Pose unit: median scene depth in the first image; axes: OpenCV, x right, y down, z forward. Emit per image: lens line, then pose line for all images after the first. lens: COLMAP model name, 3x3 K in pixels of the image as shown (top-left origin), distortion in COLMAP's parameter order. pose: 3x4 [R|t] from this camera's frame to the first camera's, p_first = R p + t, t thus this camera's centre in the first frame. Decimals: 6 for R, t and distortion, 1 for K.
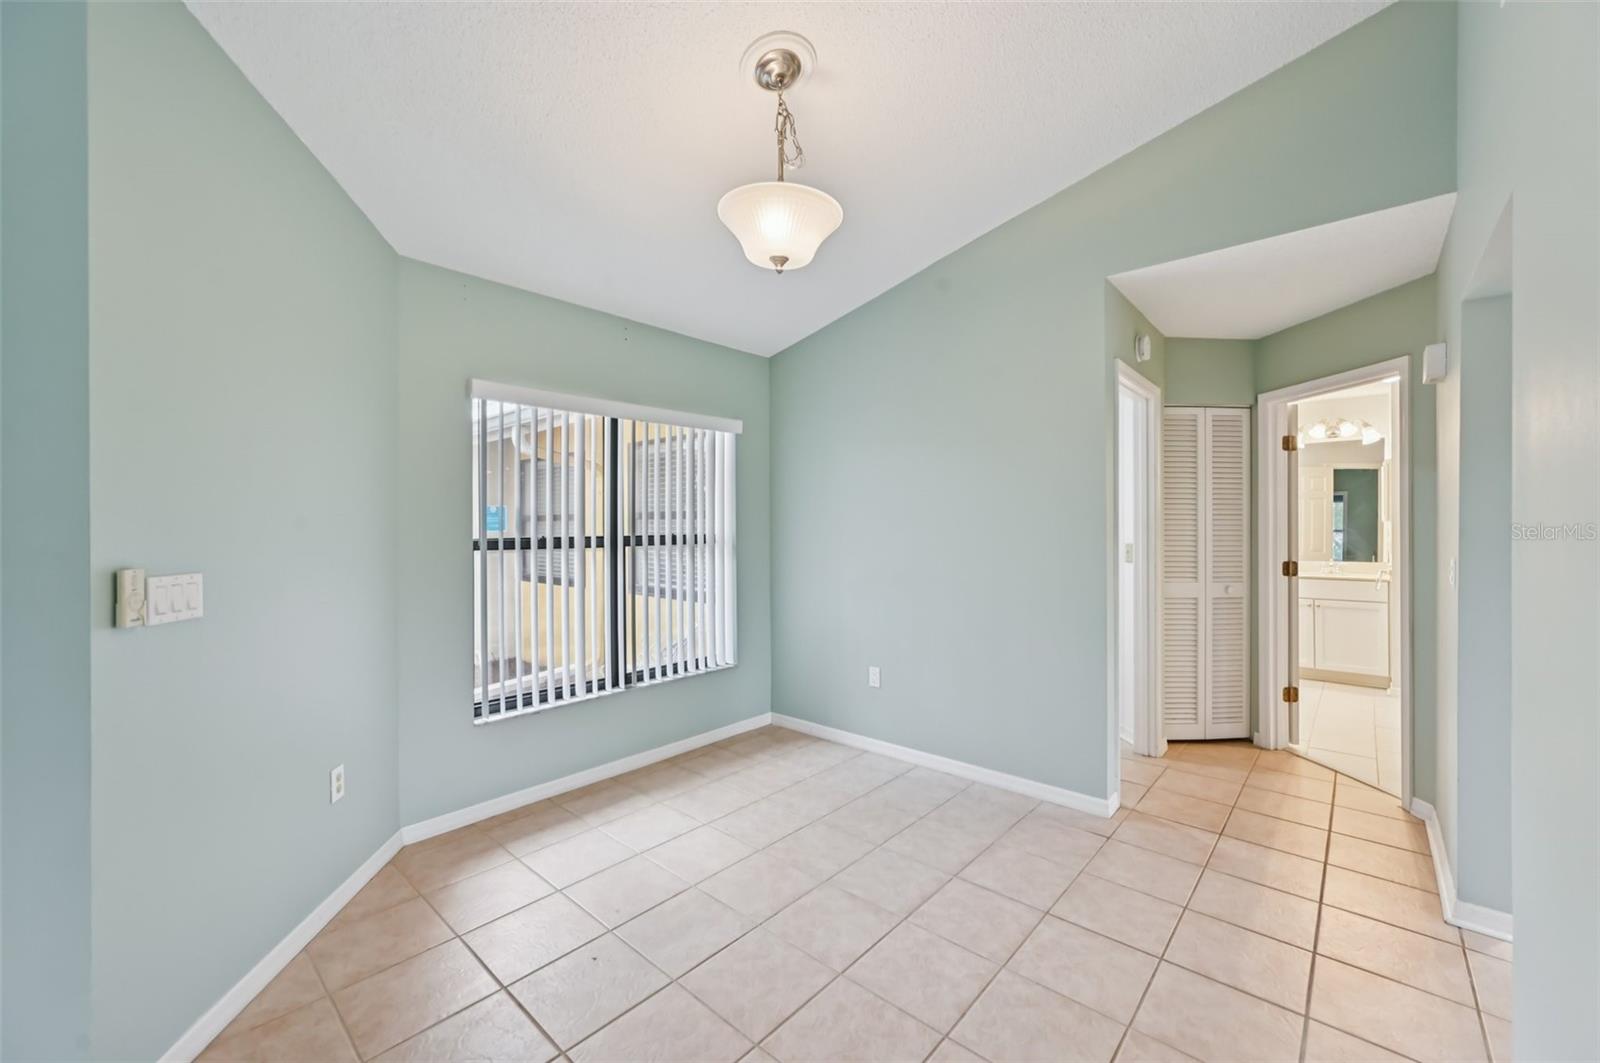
lens RADIAL K [[633.9, 0, 797.9], [0, 633.9, 528.0], [0, 0, 1]] dist [-0.001705, -0.000235]
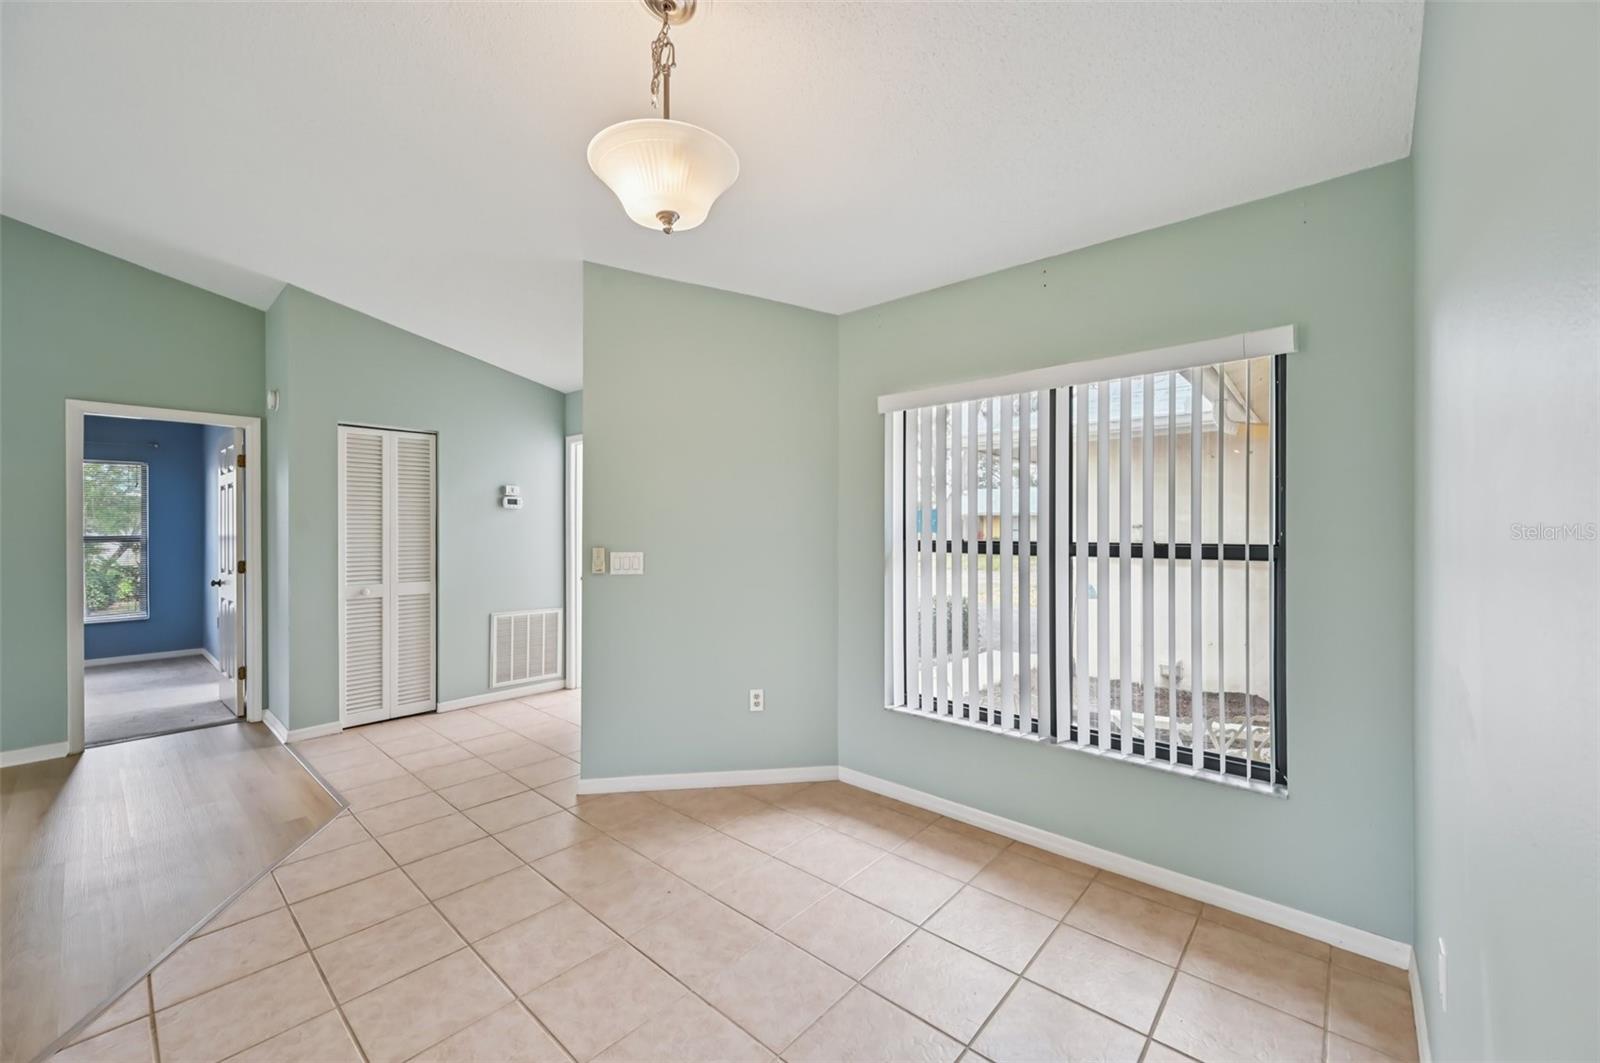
lens RADIAL K [[633.9, 0, 811.1], [0, 633.9, 531.5], [0, 0, 1]] dist [-0.001705, -0.000235]
pose [[0.016117, 0.005455, -0.999855, 0.549607], [-0.006904, 0.999962, 0.005344, -0.002055], [0.999846, 0.006817, 0.016154, 0.787758]]
